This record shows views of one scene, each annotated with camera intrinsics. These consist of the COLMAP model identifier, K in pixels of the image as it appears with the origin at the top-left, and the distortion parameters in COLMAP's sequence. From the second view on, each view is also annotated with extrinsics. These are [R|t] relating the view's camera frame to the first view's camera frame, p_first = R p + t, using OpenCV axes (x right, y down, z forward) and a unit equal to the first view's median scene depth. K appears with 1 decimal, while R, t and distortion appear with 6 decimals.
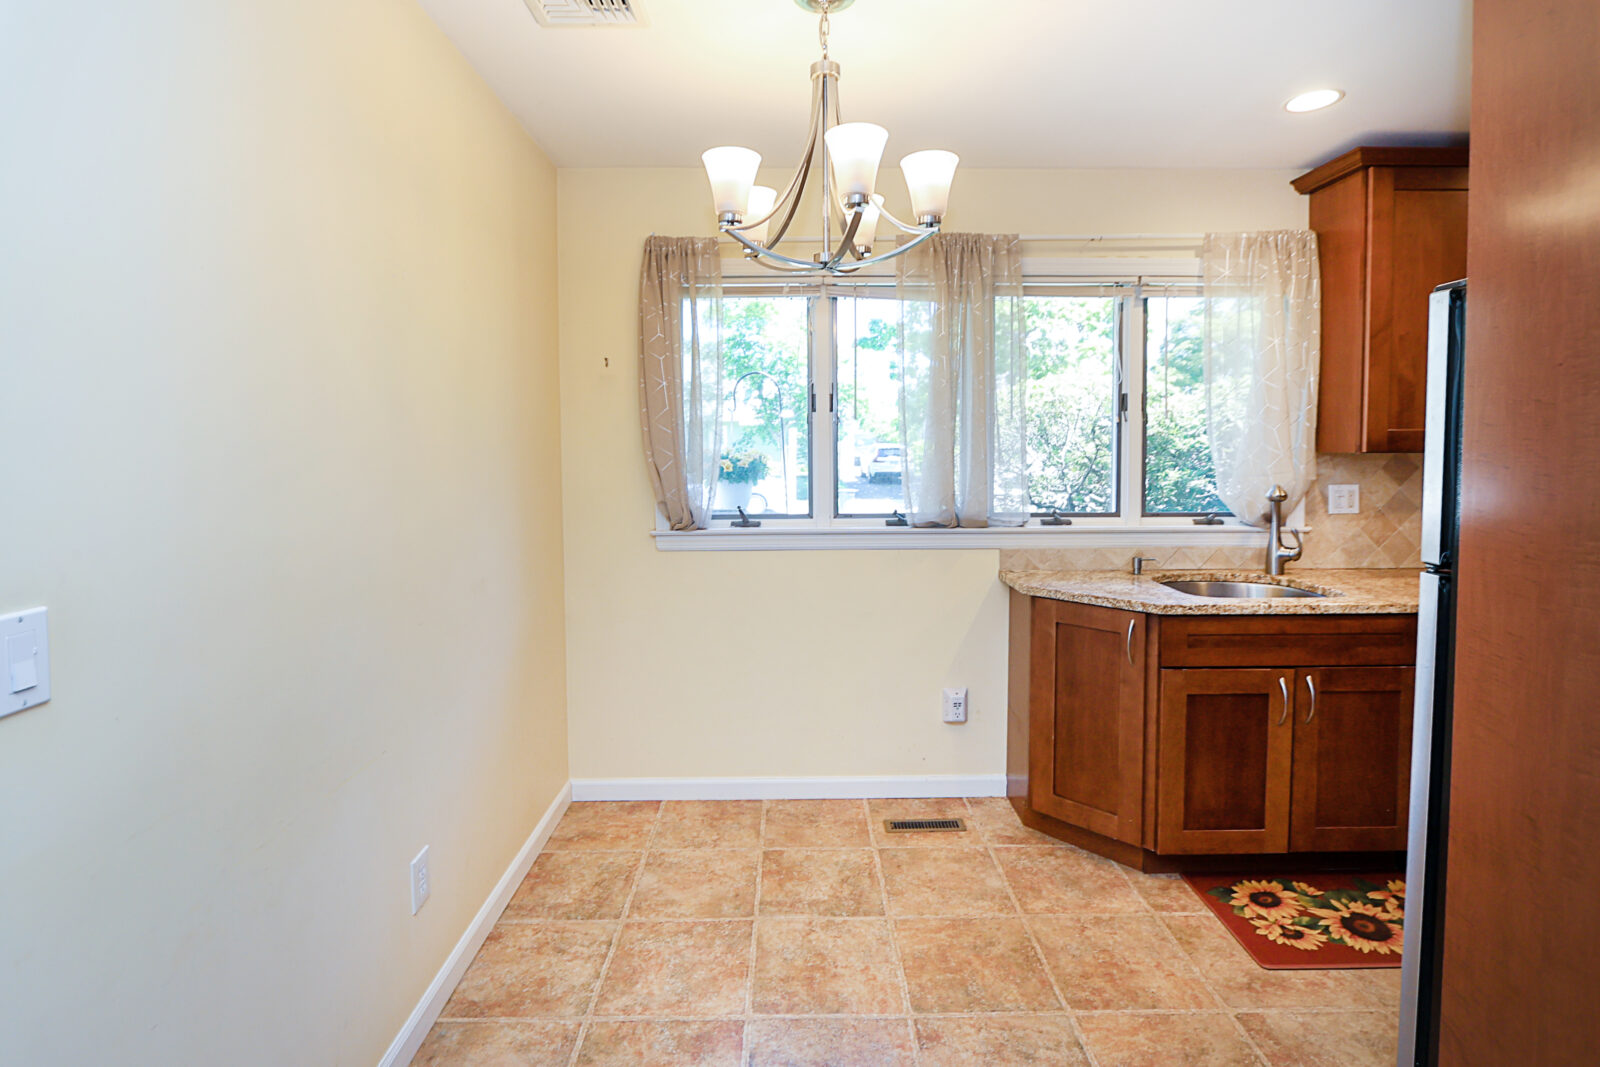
lens RADIAL K [[759.6, 0, 802.6], [0, 759.6, 480.6], [0, 0, 1]] dist [-0.001688, -0.000115]
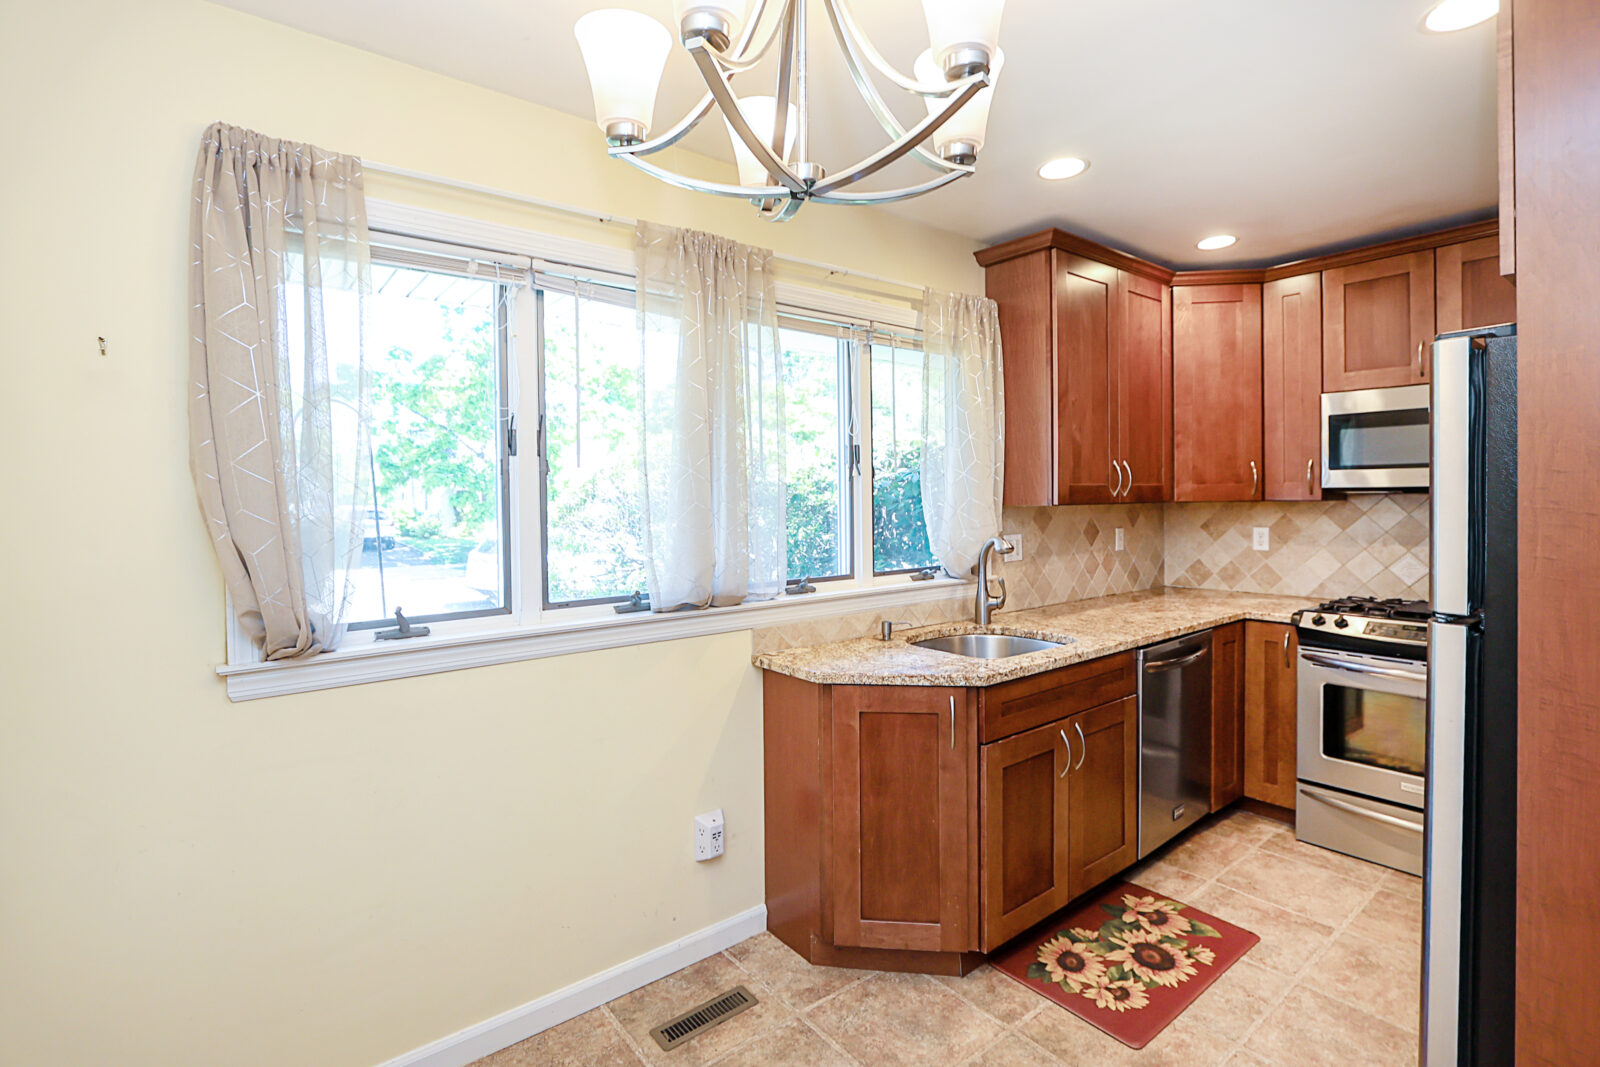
lens RADIAL K [[736.0, 0, 784.5], [0, 736.0, 508.1], [0, 0, 1]] dist [-0.010347, -0.000165]
pose [[0.796716, -0.014523, 0.604179, -0.201311], [0.039975, 0.998788, -0.028707, -0.016582], [-0.603030, 0.047023, 0.796332, 0.362007]]
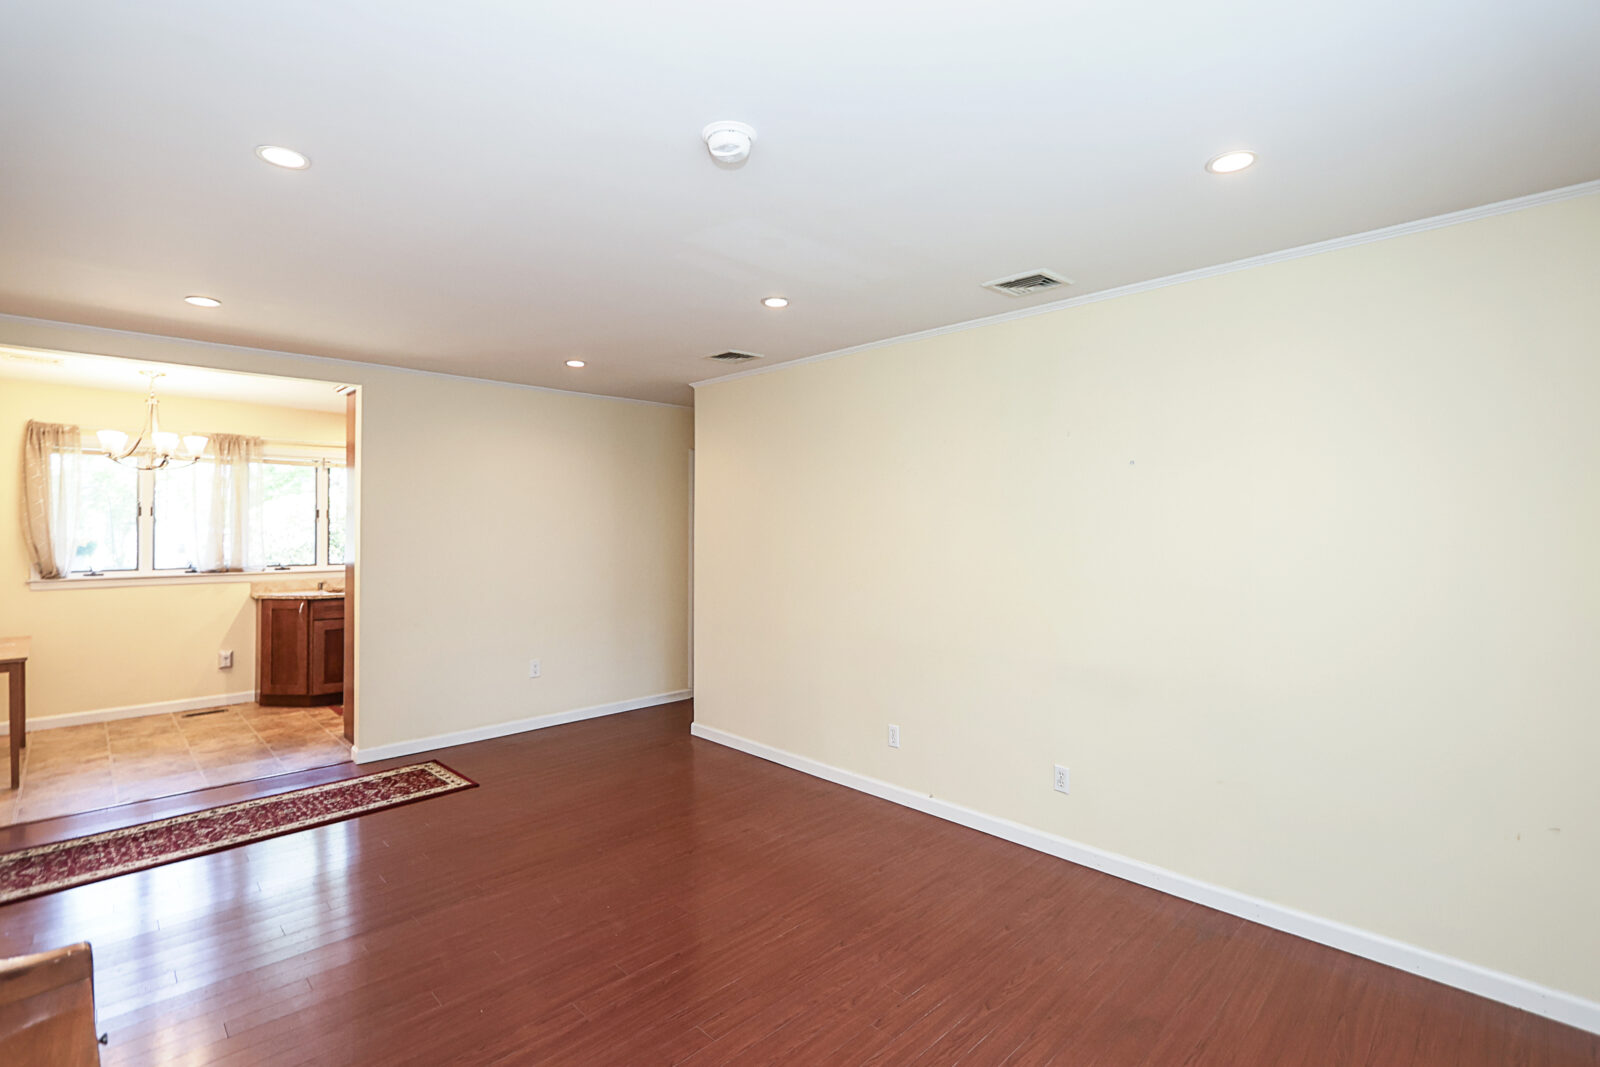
lens RADIAL K [[727.5, 0, 702.4], [0, 727.5, 520.0], [0, 0, 1]] dist [-0.000769, -0.000466]
pose [[0.766850, 0.011657, 0.641721, -0.081544], [0.029872, 0.998103, -0.053828, 0.067977], [-0.641131, 0.060448, 0.765047, -1.446451]]
